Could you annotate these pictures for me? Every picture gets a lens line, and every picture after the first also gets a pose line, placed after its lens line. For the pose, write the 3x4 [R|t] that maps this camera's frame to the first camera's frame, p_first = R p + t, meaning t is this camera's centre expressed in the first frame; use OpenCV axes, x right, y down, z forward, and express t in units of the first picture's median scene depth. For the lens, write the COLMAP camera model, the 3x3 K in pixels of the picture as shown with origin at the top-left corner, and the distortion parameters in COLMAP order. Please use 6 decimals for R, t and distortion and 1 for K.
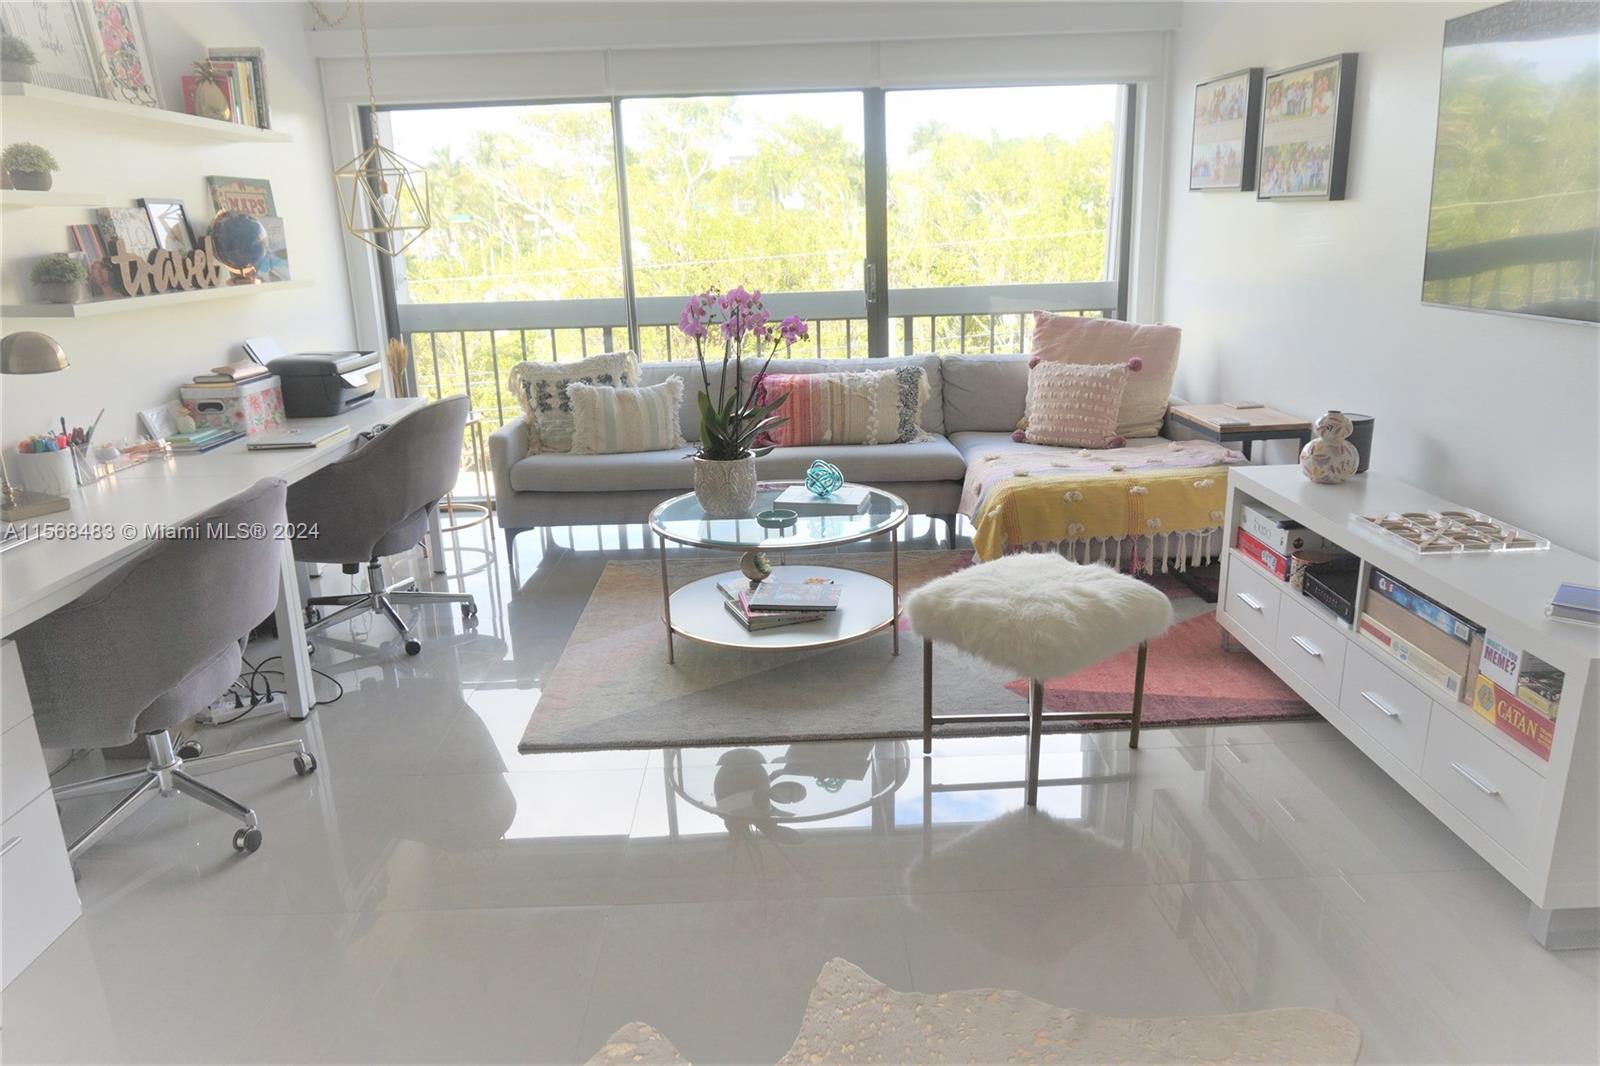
lens RADIAL K [[1113.5, 0, 800.0], [0, 1113.5, 533.0], [0, 0, 1]] dist [-0.001171, 0.004733]
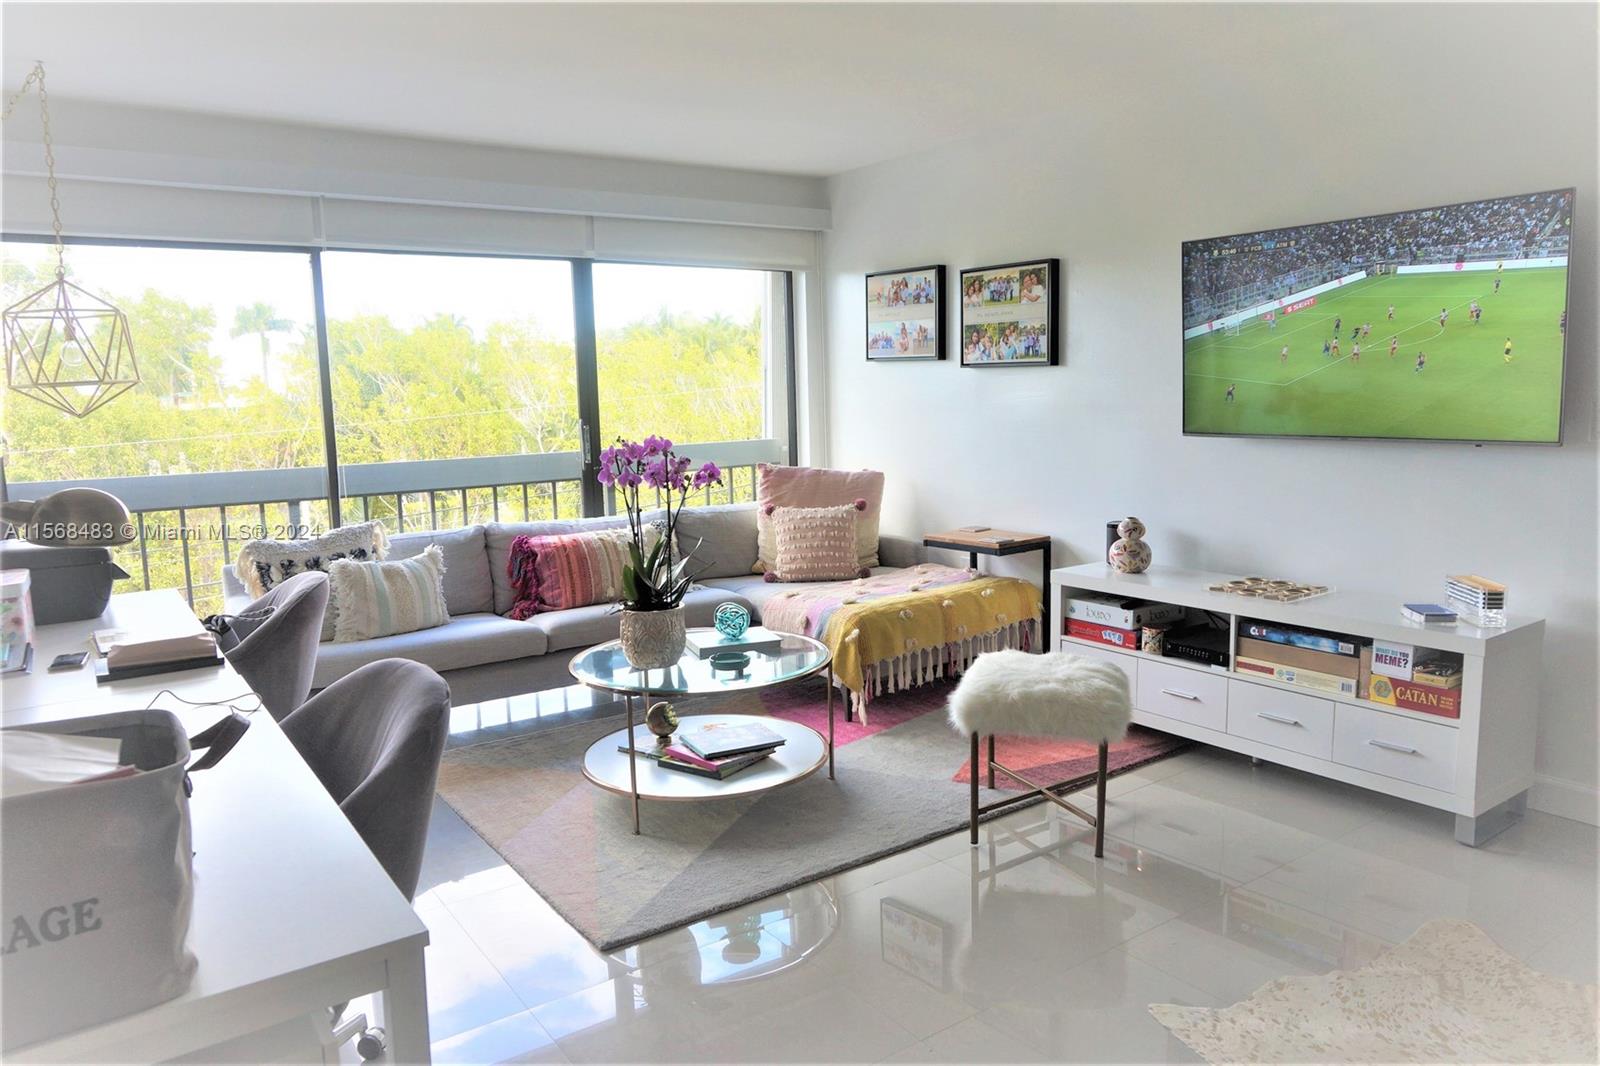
lens RADIAL K [[1122.6, 0, 800.0], [0, 1122.6, 533.0], [0, 0, 1]] dist [-0.008457, -0.003030]
pose [[0.824244, -0.064421, 0.562559, -0.503304], [0.154209, 0.981492, -0.113548, -0.001516], [-0.544832, 0.180342, 0.818923, 0.115476]]
